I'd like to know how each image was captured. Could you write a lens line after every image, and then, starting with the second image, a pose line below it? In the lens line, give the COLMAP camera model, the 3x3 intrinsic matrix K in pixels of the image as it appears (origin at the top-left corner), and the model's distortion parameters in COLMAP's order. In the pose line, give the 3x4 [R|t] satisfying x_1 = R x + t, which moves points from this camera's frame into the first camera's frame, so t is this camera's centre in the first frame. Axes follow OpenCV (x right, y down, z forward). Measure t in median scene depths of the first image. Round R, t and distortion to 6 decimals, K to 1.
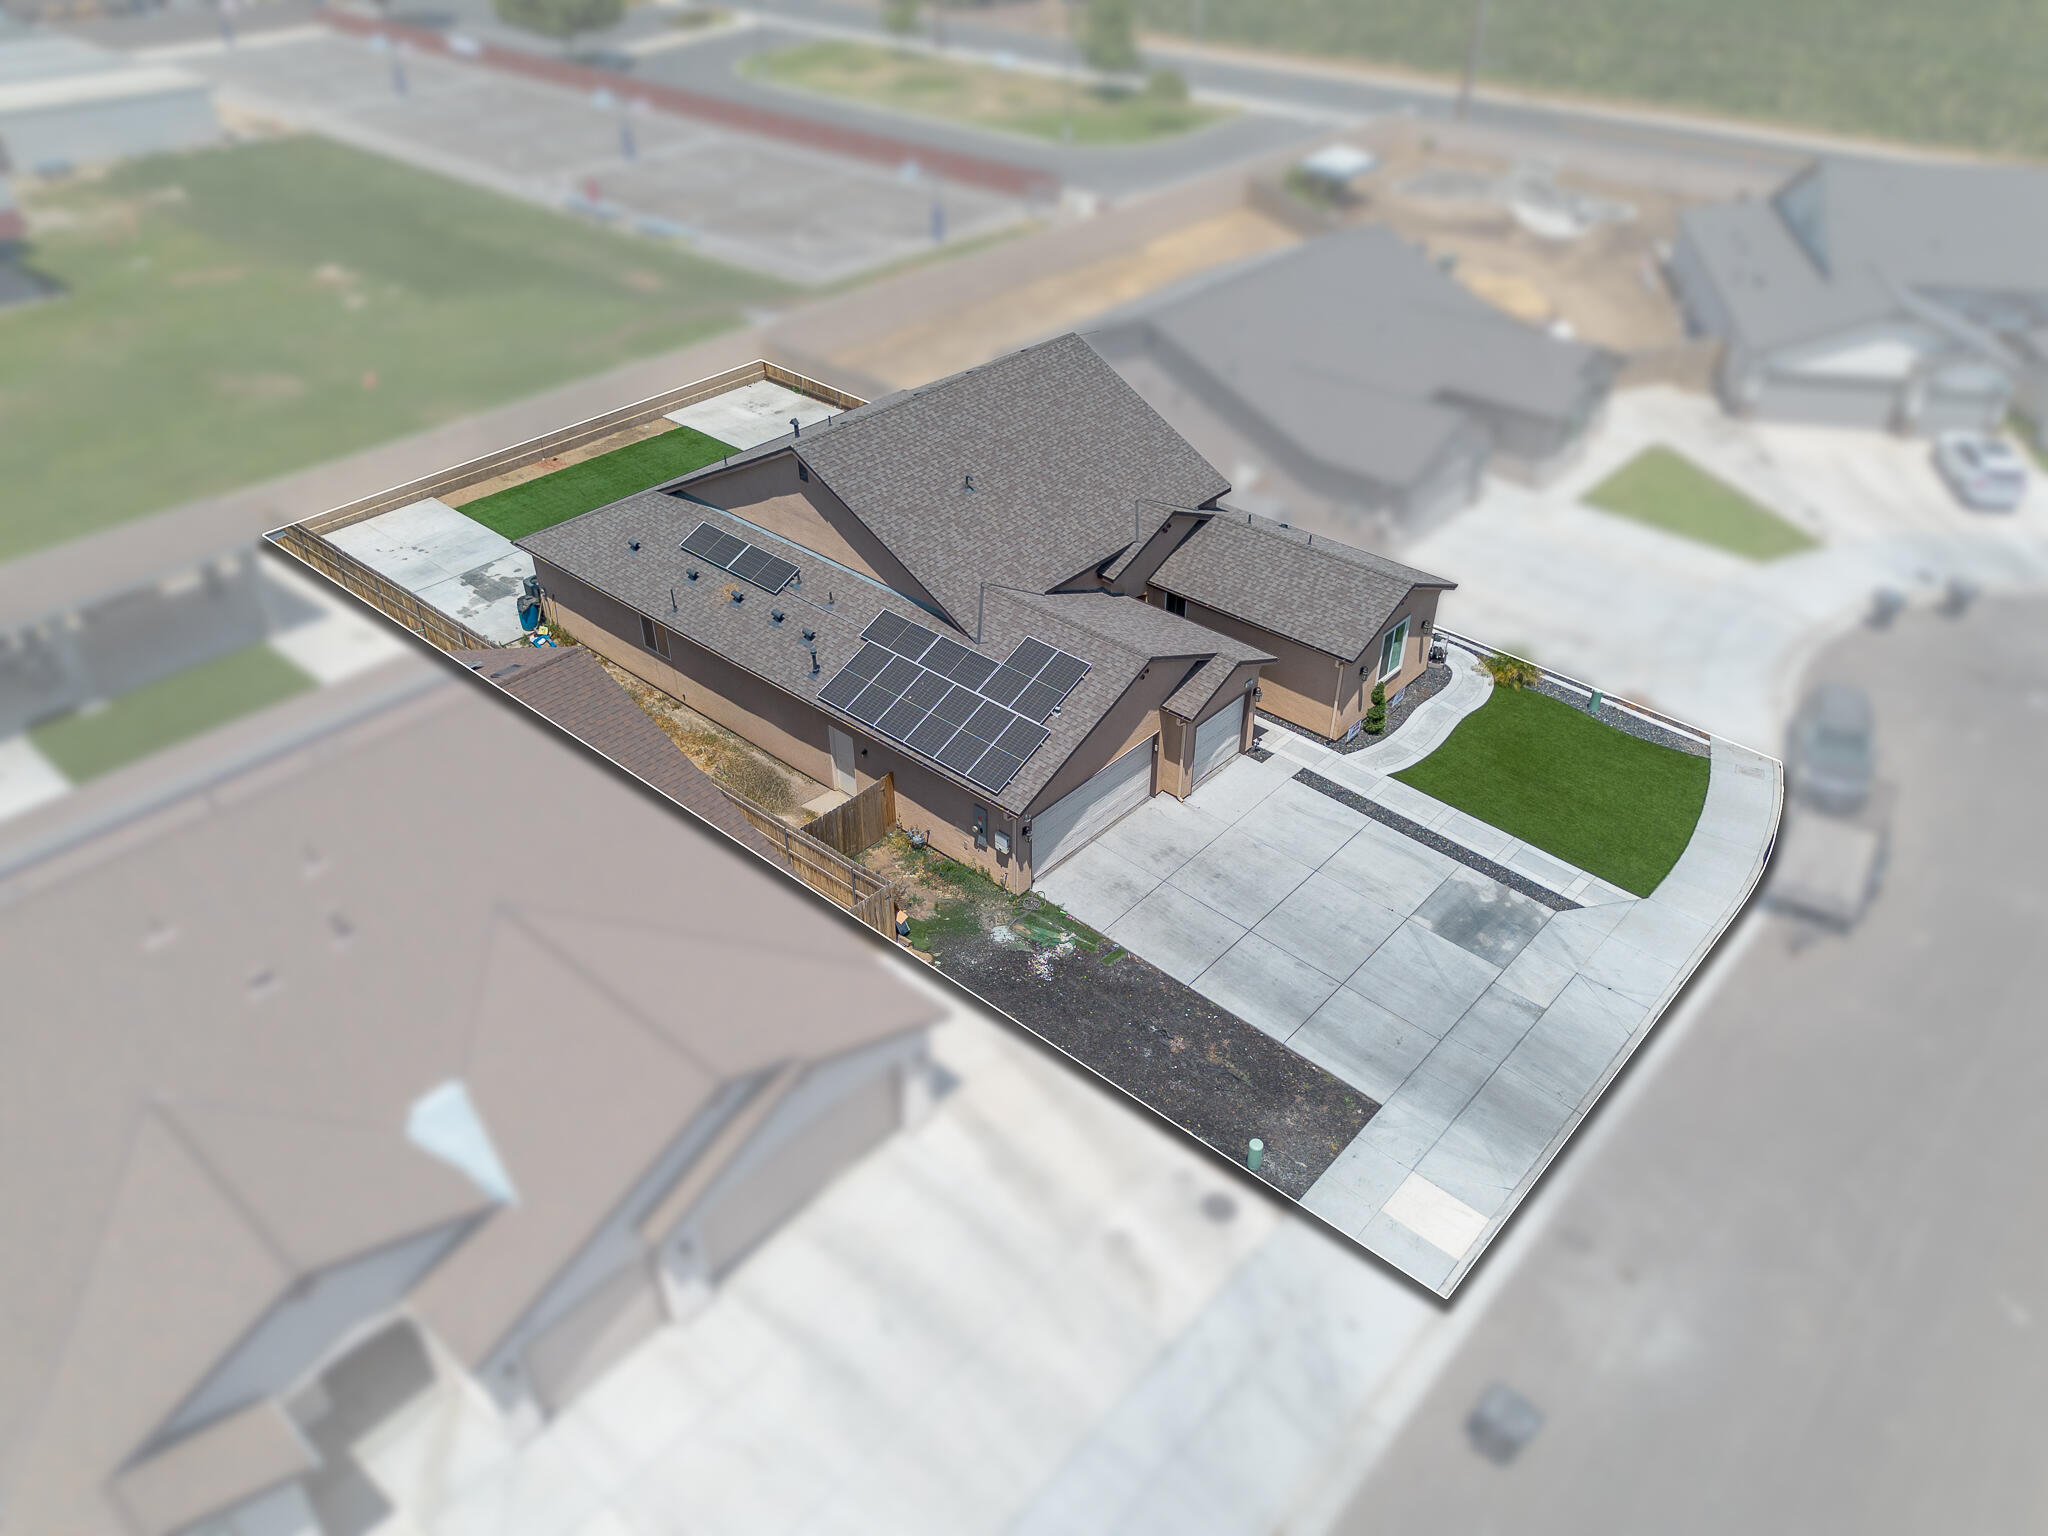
lens RADIAL K [[1464.7, 0, 1021.3], [0, 1464.7, 766.6], [0, 0, 1]] dist [0.061694, -0.066541]
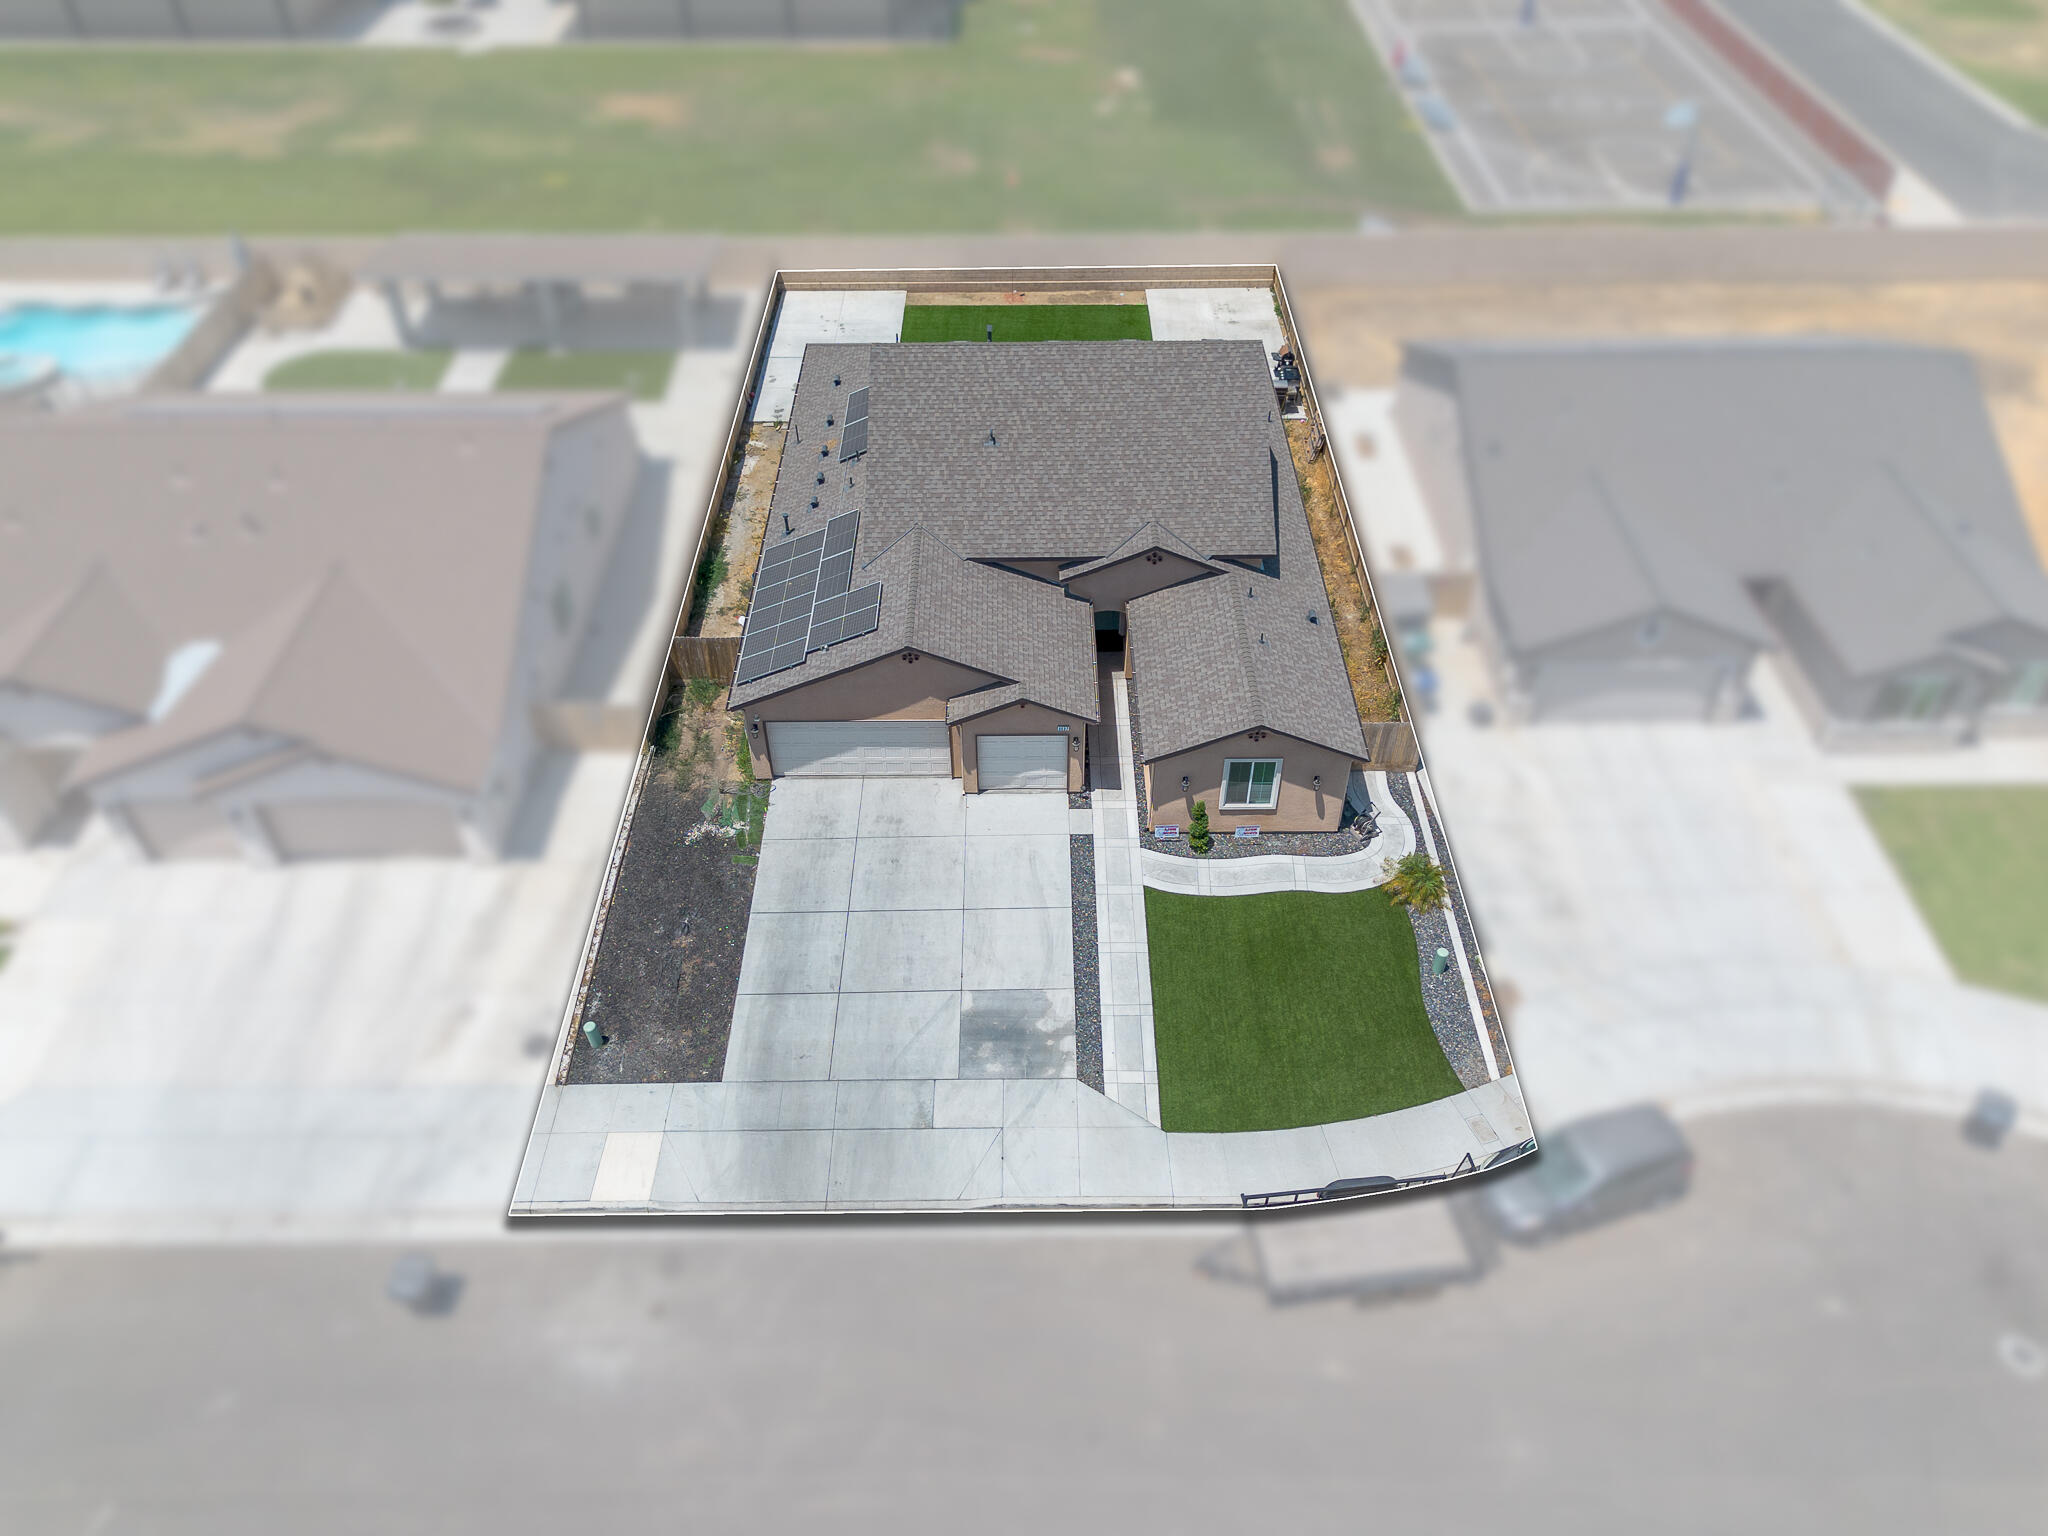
lens RADIAL K [[1464.7, 0, 1021.3], [0, 1464.7, 766.6], [0, 0, 1]] dist [0.061694, -0.066541]
pose [[0.667306, 0.501805, -0.550359, 0.686035], [-0.428923, 0.863034, 0.266829, -0.282854], [0.608874, 0.058005, 0.791143, 0.194965]]
